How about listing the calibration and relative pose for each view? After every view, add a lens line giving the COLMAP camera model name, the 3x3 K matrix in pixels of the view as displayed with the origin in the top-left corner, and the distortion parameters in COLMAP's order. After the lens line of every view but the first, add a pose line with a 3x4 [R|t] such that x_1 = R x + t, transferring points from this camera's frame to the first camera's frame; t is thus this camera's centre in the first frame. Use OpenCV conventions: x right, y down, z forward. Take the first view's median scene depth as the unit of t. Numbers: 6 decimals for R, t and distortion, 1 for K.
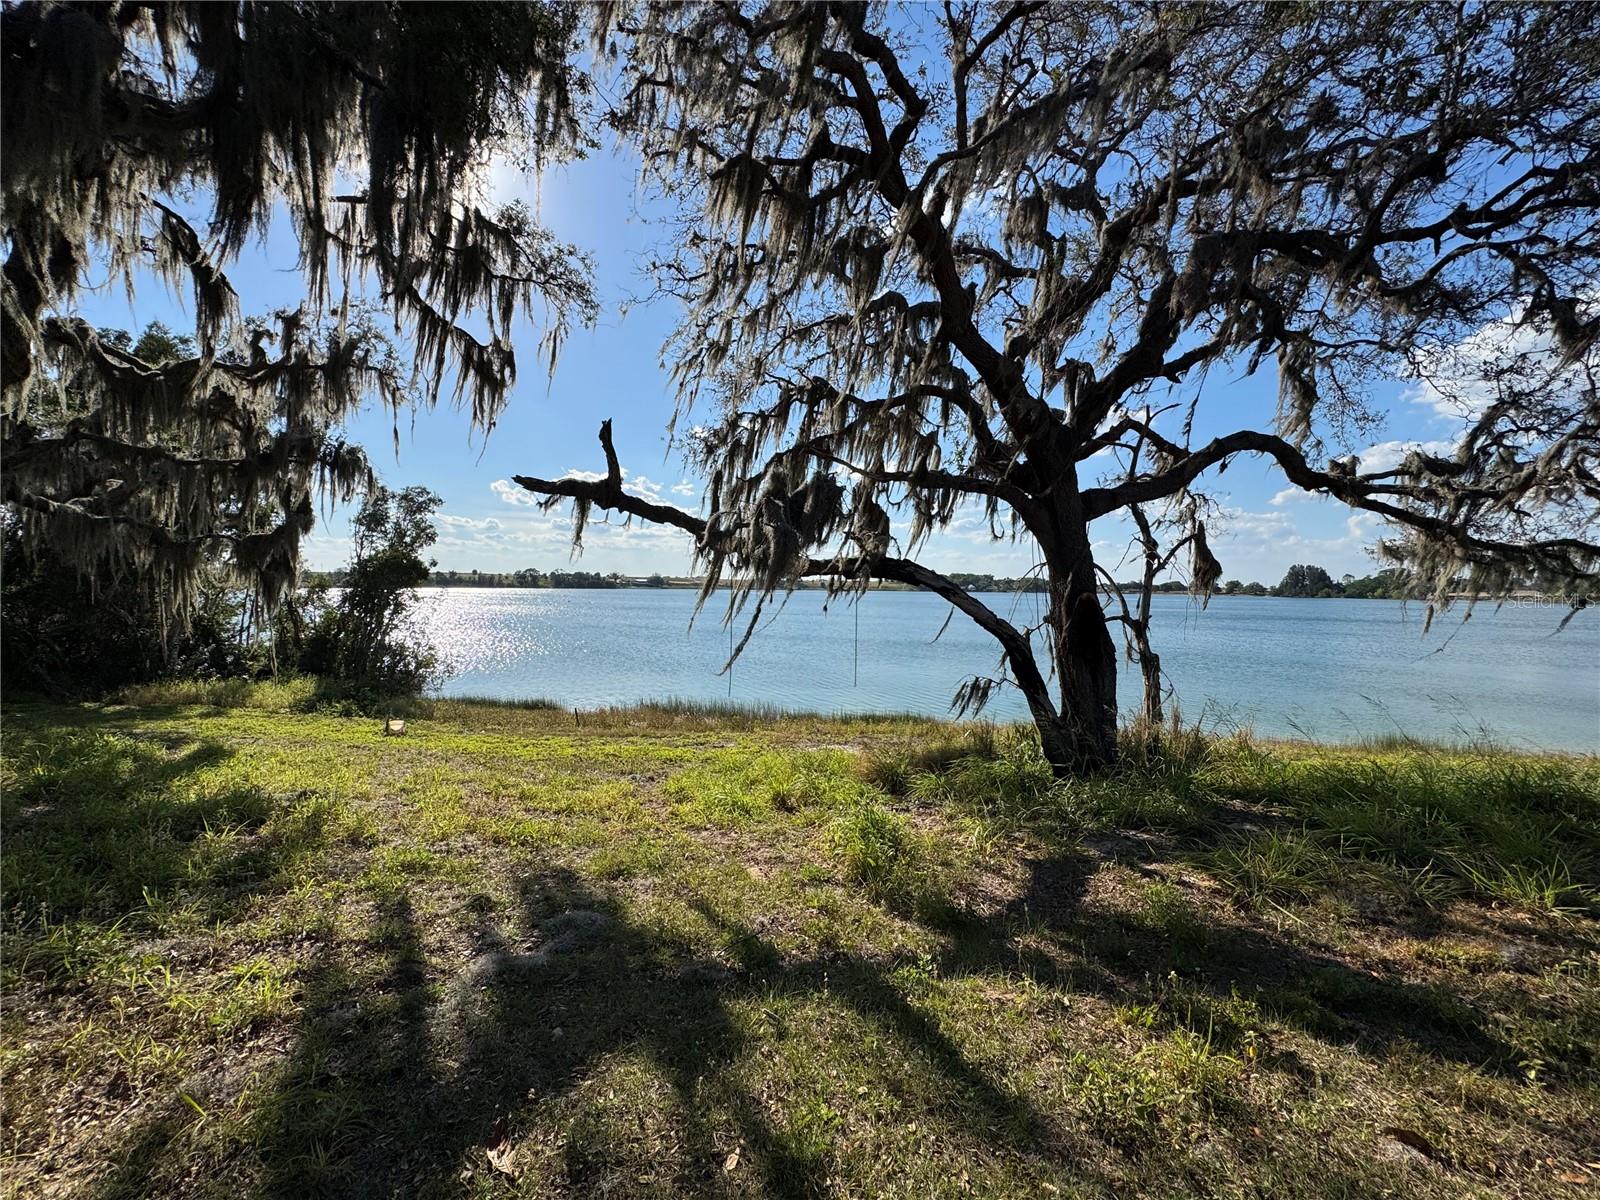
lens RADIAL K [[639.6, 0, 800.3], [0, 639.6, 593.7], [0, 0, 1]] dist [0.000082, 0.000812]
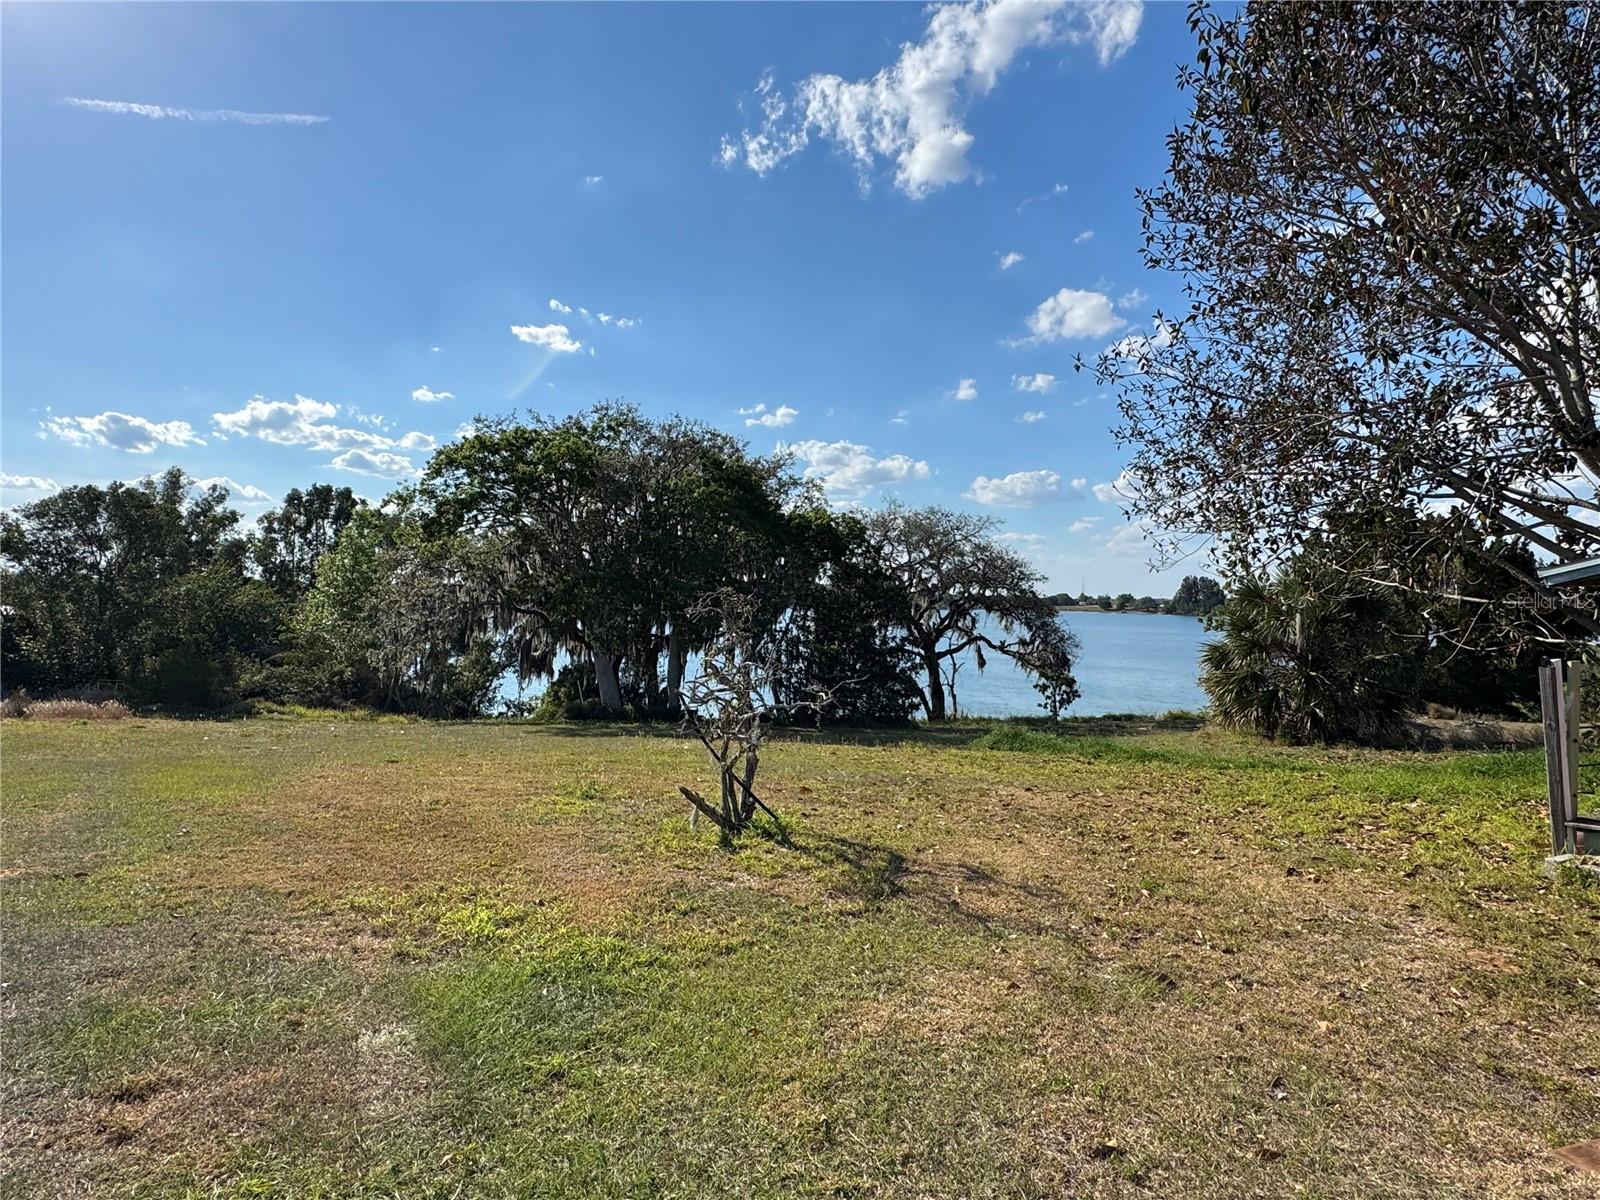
lens RADIAL K [[931.0, 0, 796.8], [0, 931.0, 597.9], [0, 0, 1]] dist [0.032824, 0.001531]
pose [[0.968033, 0.003240, 0.250802, -1.739610], [-0.000845, 0.999953, -0.009653, -0.419545], [-0.250821, 0.009133, 0.967990, -4.112024]]
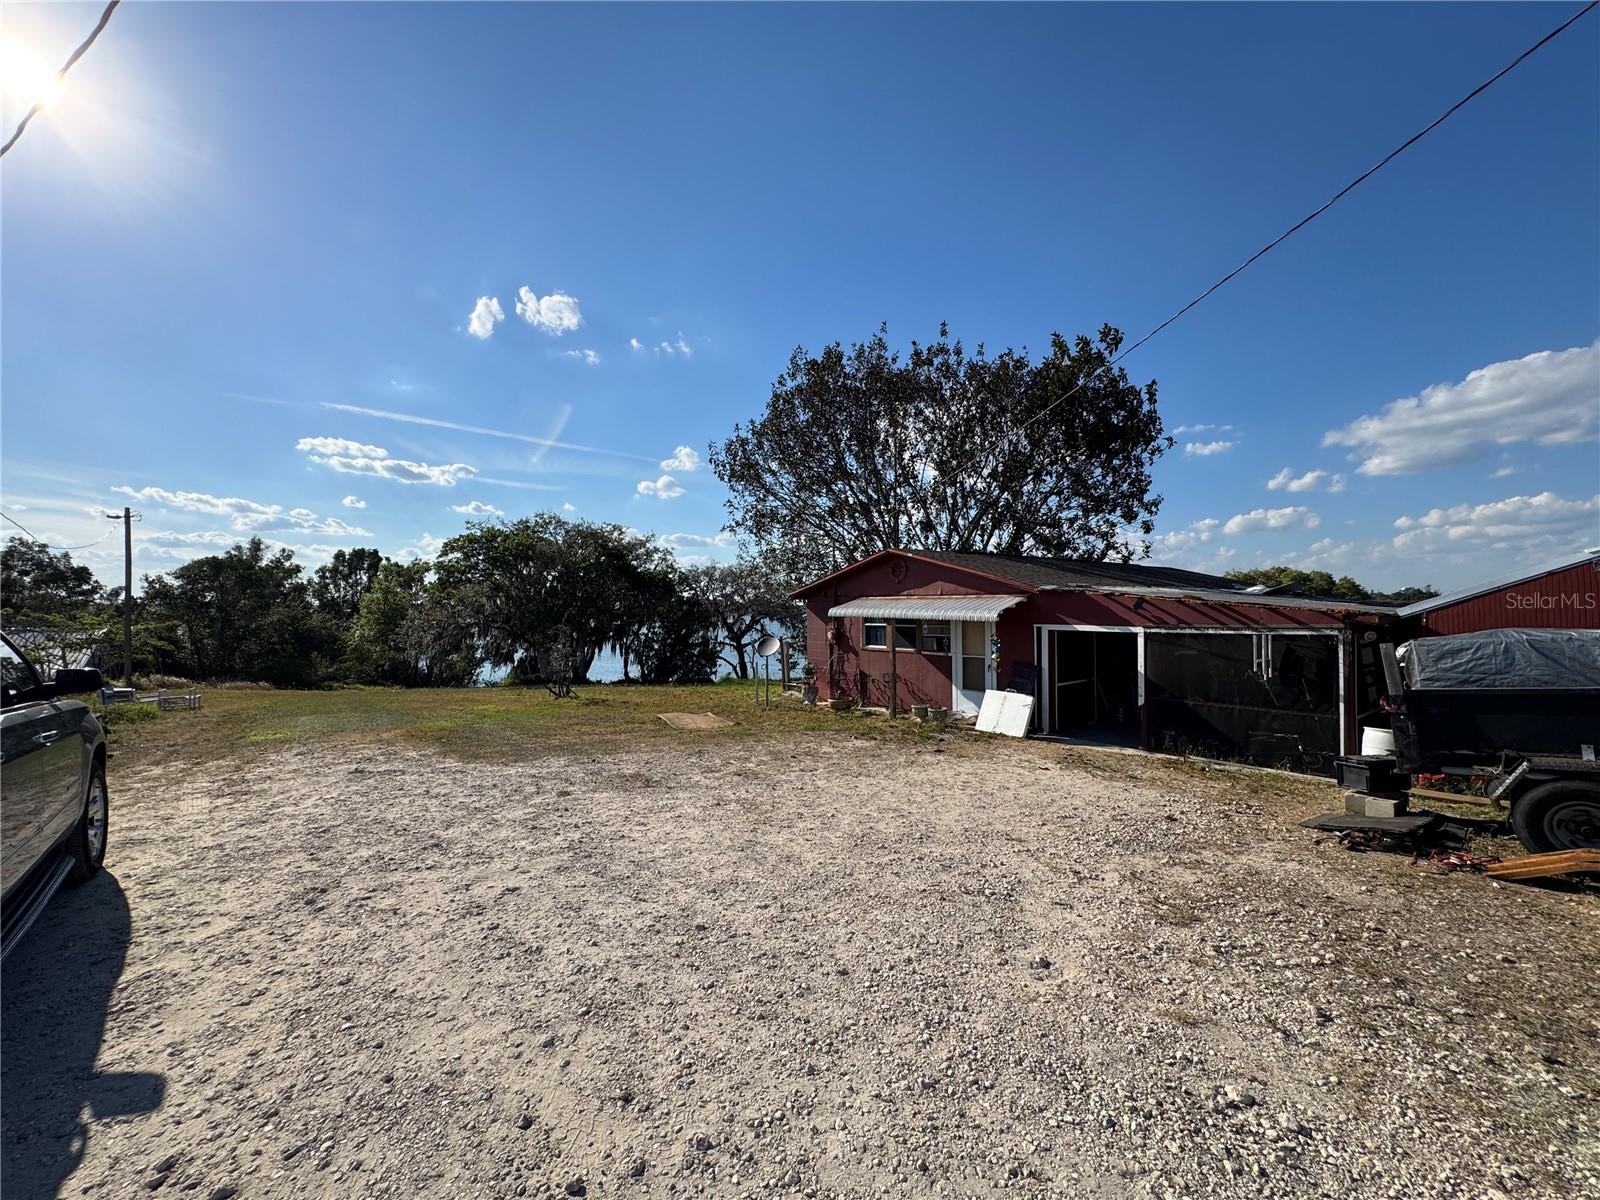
lens RADIAL K [[639.6, 0, 801.3], [0, 639.6, 606.6], [0, 0, 1]] dist [0.000082, 0.000812]
pose [[0.915214, -0.013347, 0.402747, -1.693603], [0.019078, 0.999766, -0.010221, -0.463350], [-0.402516, 0.017039, 0.915254, -5.375866]]
